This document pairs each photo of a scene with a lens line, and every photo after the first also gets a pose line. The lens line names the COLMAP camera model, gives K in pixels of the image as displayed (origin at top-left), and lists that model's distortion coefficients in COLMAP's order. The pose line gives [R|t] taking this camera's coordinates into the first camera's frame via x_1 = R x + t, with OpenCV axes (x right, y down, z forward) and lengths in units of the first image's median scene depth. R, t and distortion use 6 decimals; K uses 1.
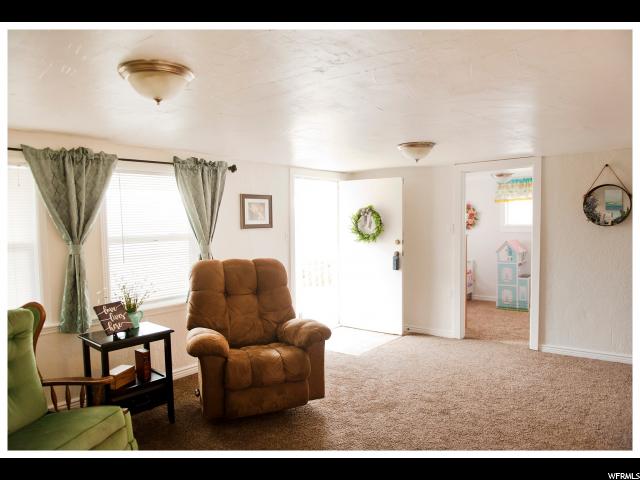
lens RADIAL K [[413.8, 0, 321.4], [0, 413.8, 239.3], [0, 0, 1]] dist [-0.045677, -0.001183]
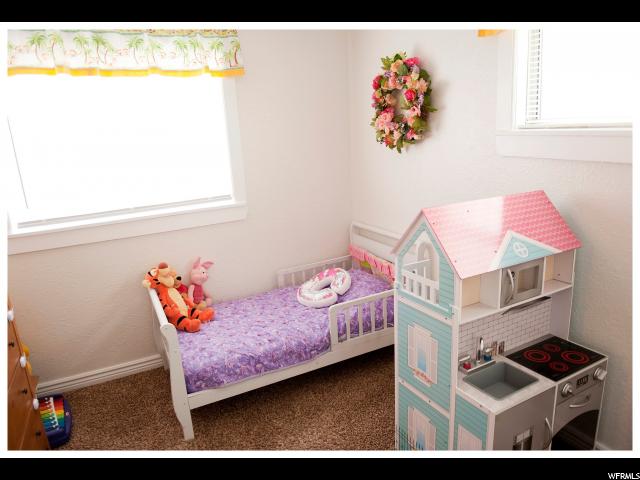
lens RADIAL K [[413.8, 0, 321.4], [0, 413.8, 239.3], [0, 0, 1]] dist [-0.045677, -0.001183]
pose [[0.922917, 0.052591, -0.381389, 0.438049], [0.034578, 0.975300, 0.218162, -0.026355], [0.383442, -0.214533, 0.898303, 0.720118]]
